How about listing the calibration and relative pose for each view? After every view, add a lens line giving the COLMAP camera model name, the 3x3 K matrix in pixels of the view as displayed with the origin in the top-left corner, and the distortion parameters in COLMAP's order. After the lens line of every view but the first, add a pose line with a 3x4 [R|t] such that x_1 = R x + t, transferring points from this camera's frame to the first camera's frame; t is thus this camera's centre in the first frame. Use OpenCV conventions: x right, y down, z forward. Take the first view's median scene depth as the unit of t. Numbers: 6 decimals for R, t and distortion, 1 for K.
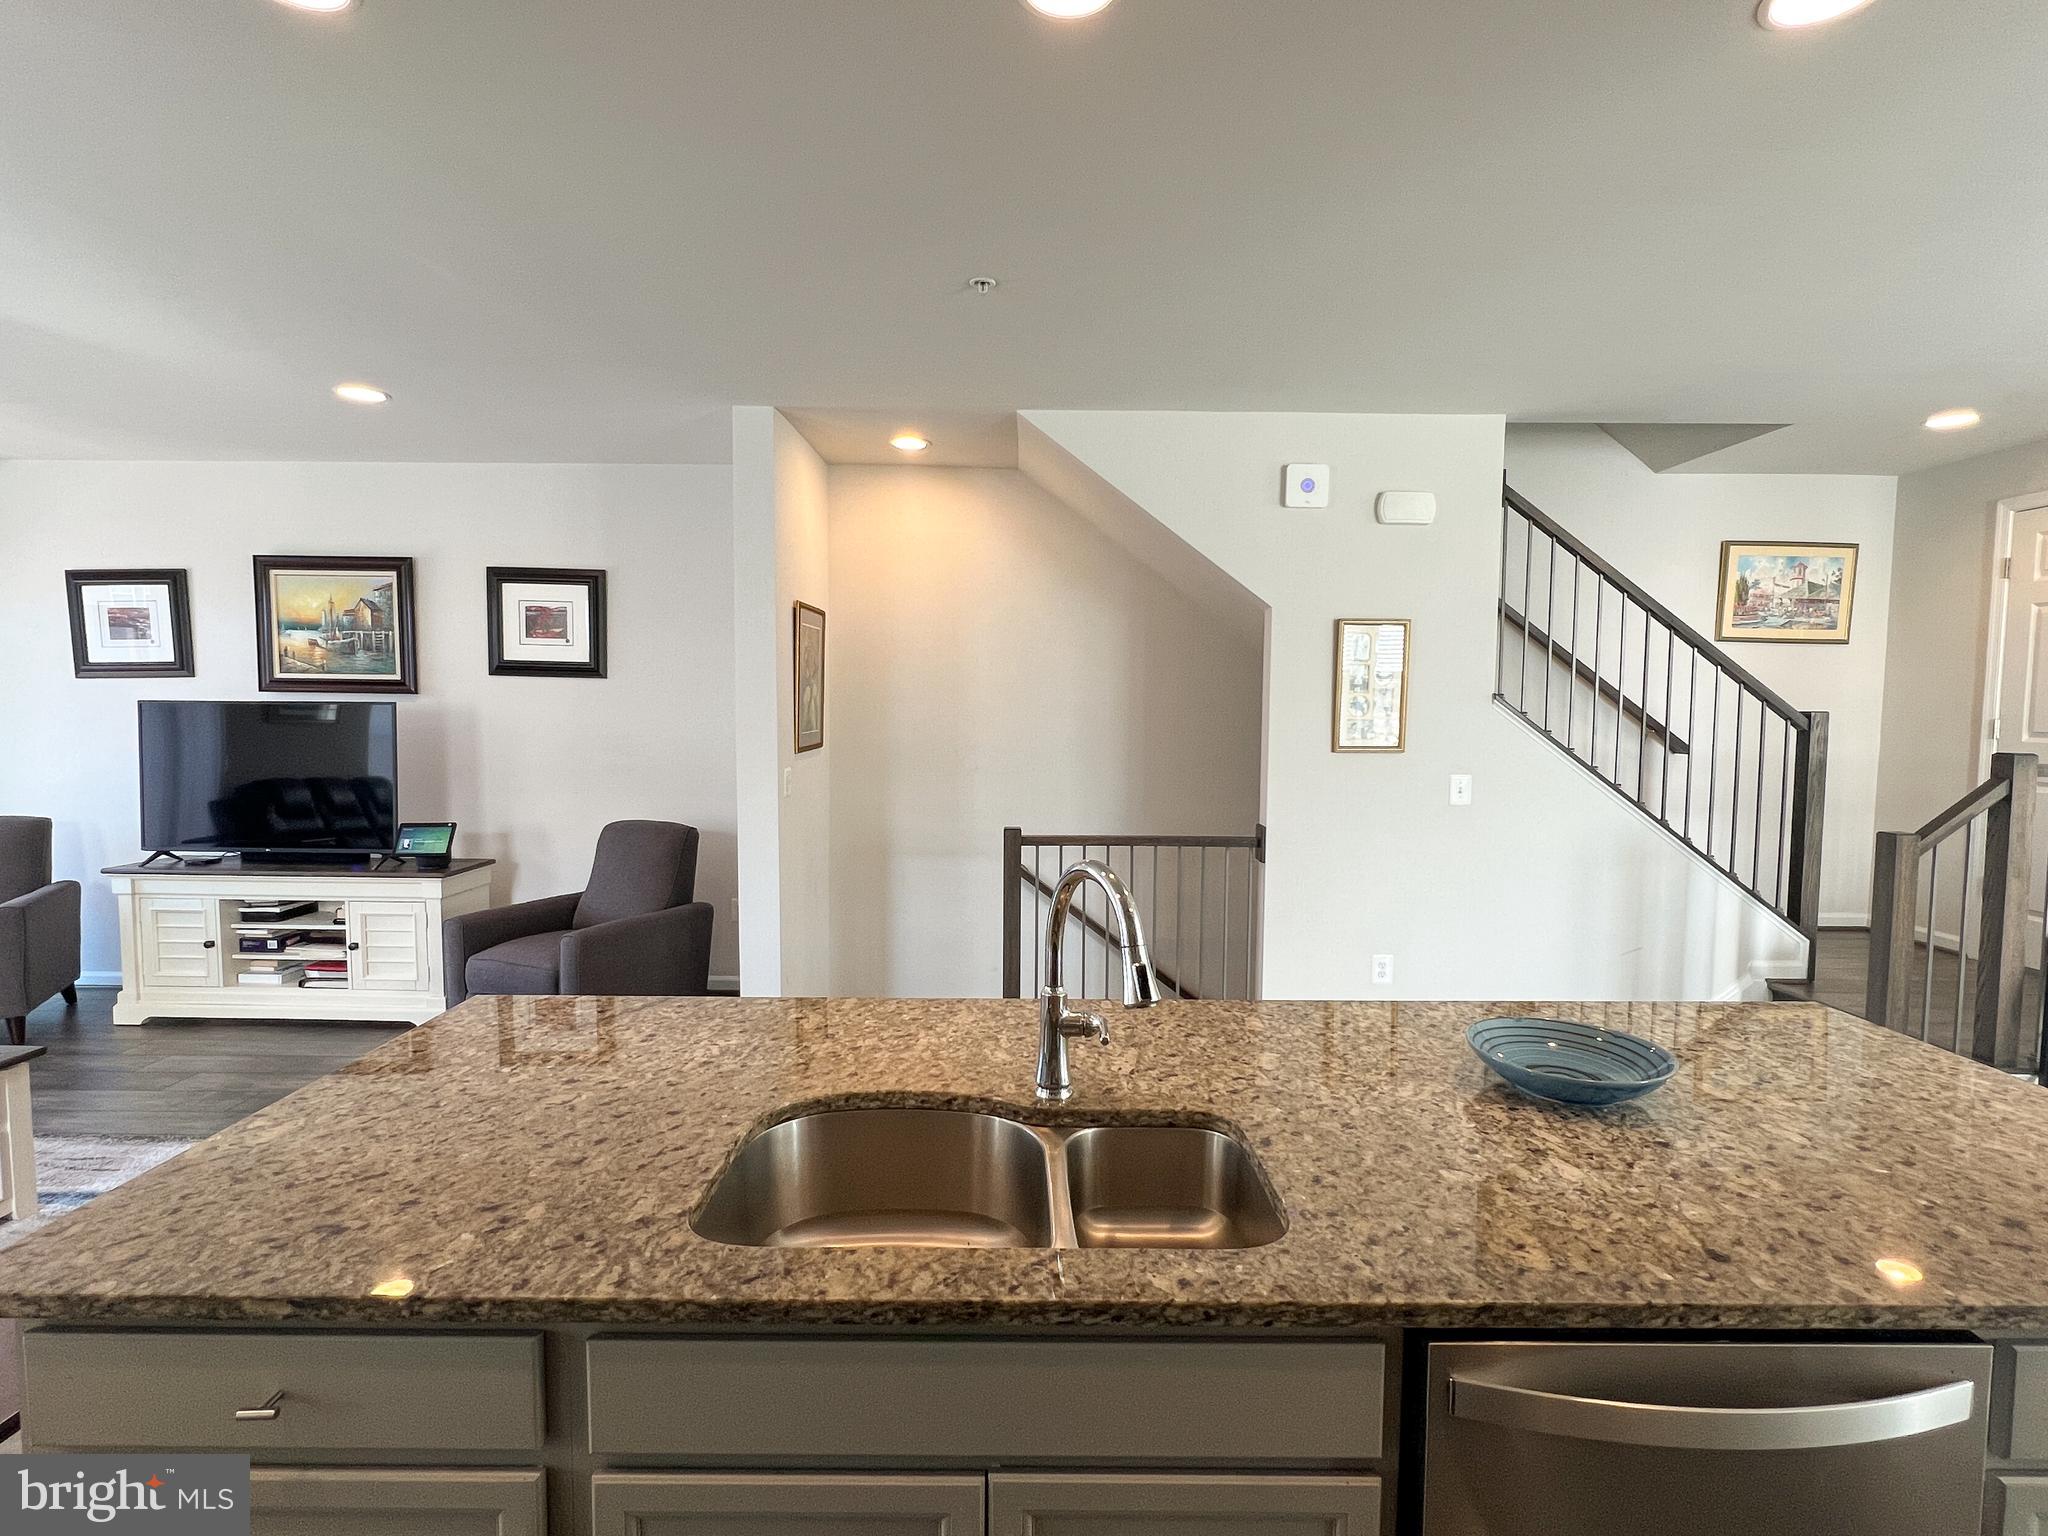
lens RADIAL K [[990.5, 0, 1021.8], [0, 990.5, 769.8], [0, 0, 1]] dist [-0.000315, -0.000640]
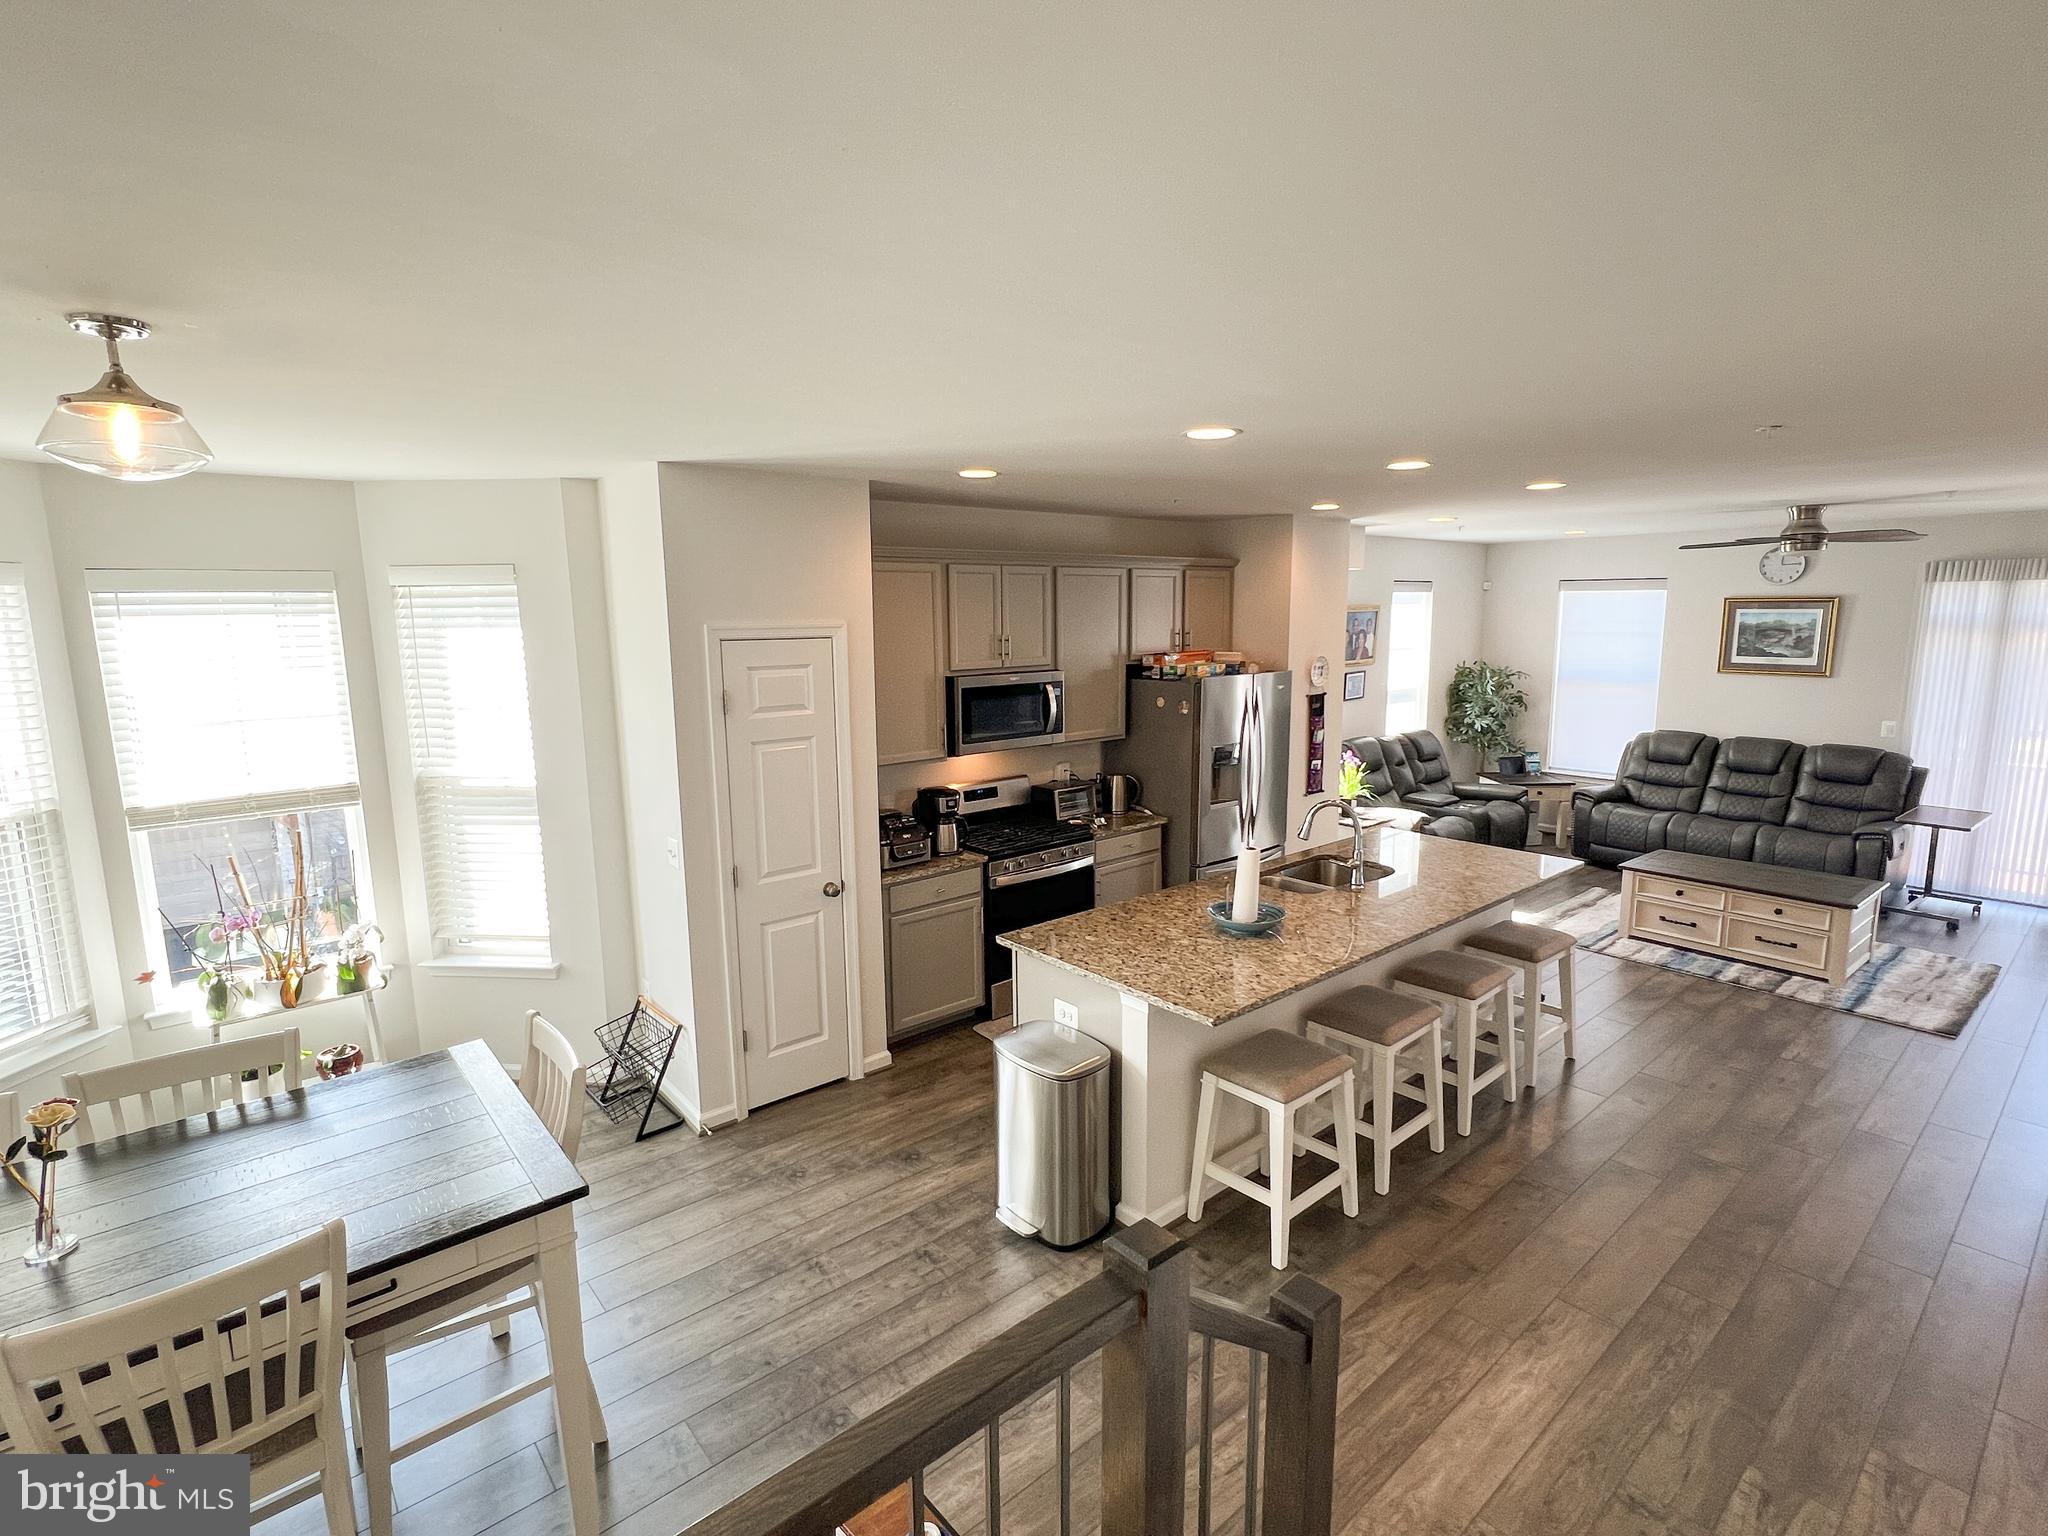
lens RADIAL K [[990.5, 0, 1021.8], [0, 990.5, 769.8], [0, 0, 1]] dist [-0.000315, -0.000640]
pose [[-0.757265, 0.107492, -0.644201, 0.789383], [-0.034348, 0.978443, 0.203640, -0.170289], [0.652204, 0.176337, -0.737249, 0.750031]]
